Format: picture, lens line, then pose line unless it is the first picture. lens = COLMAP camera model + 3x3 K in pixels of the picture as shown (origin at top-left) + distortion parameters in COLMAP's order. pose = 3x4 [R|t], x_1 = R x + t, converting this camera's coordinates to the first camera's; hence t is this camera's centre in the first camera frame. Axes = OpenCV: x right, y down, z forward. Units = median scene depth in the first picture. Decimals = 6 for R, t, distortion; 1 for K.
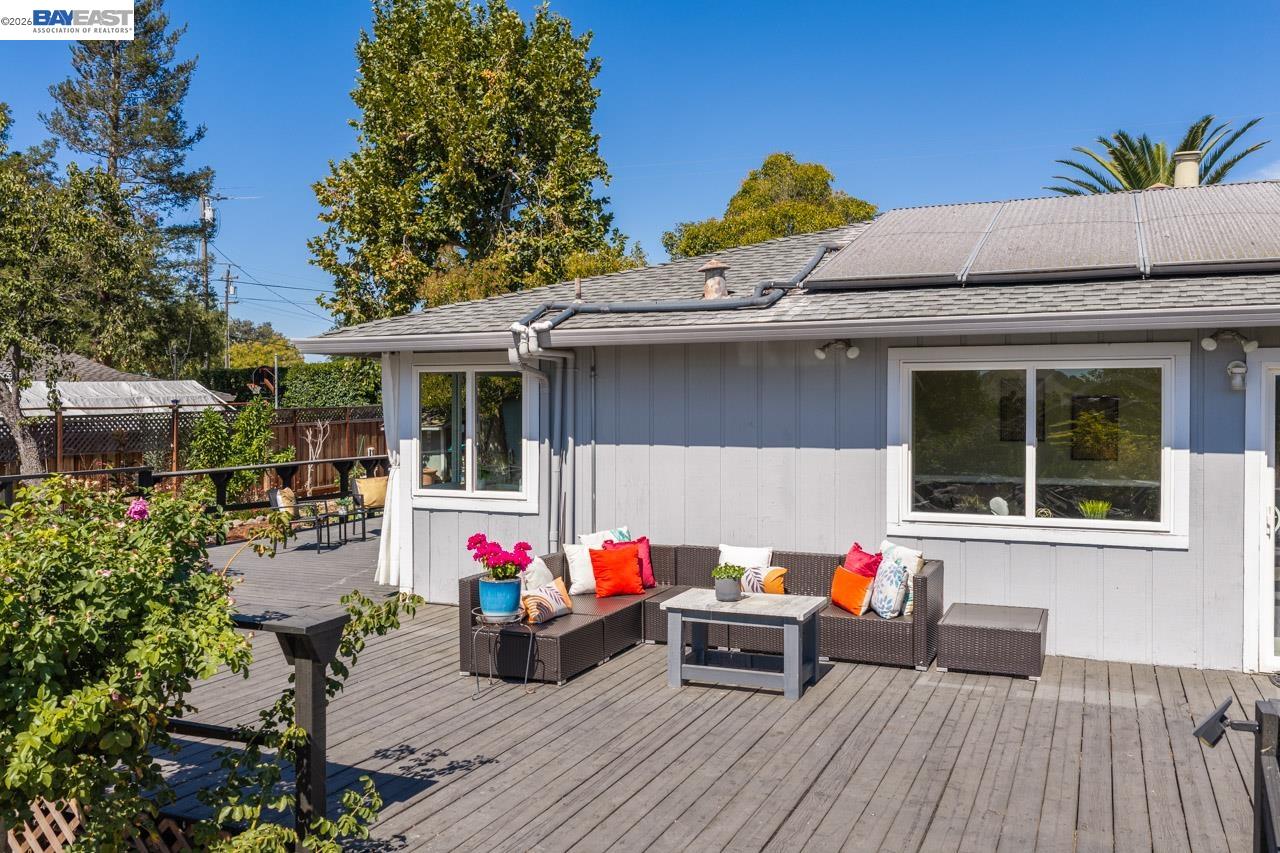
lens RADIAL K [[1068.4, 0, 640.0], [0, 1068.4, 426.5], [0, 0, 1]] dist [0.007764, -0.010220]
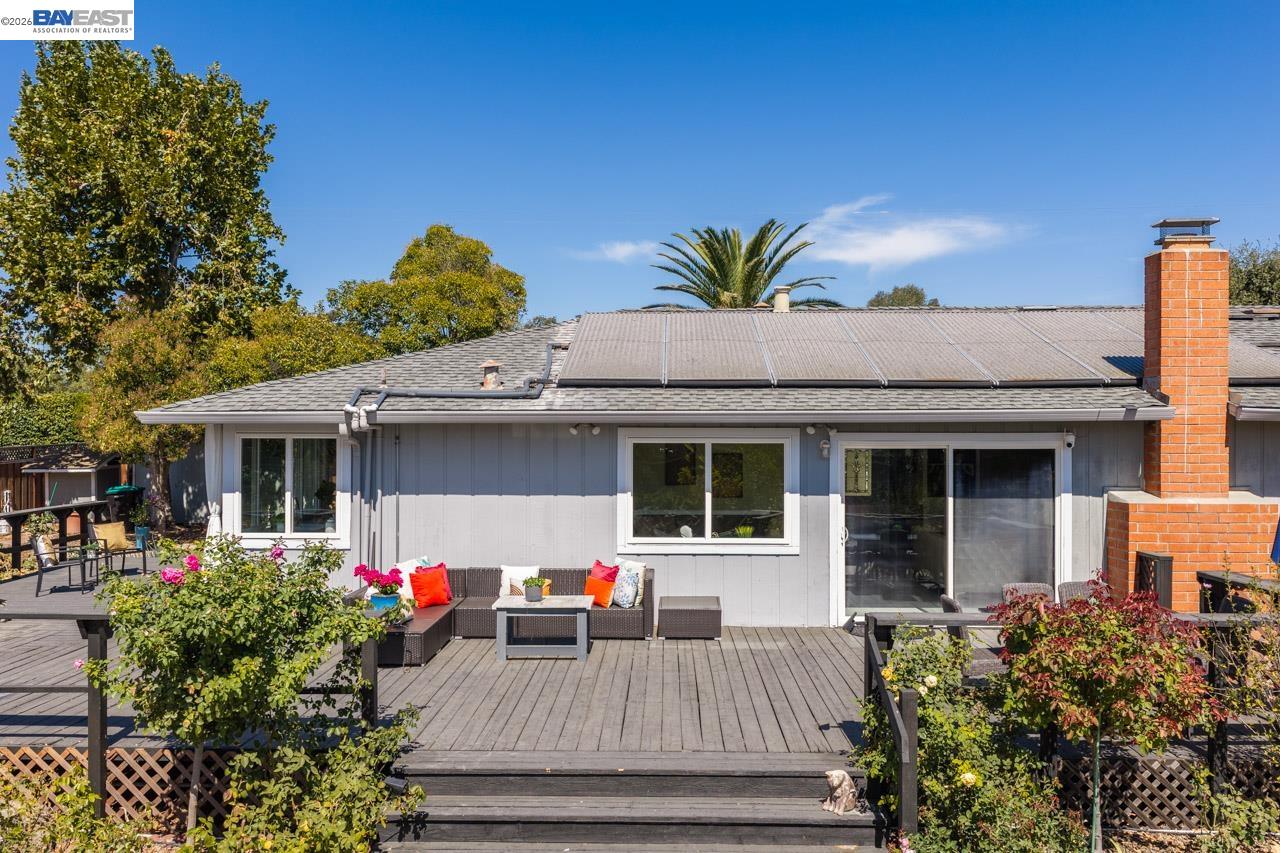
lens RADIAL K [[1076.3, 0, 640.3], [0, 1076.3, 435.1], [0, 0, 1]] dist [0.003803, -0.017031]
pose [[0.926885, 0.000363, 0.375345, -0.279014], [0.006275, 0.999845, -0.016463, -0.035317], [-0.375293, 0.017615, 0.926739, -0.368689]]
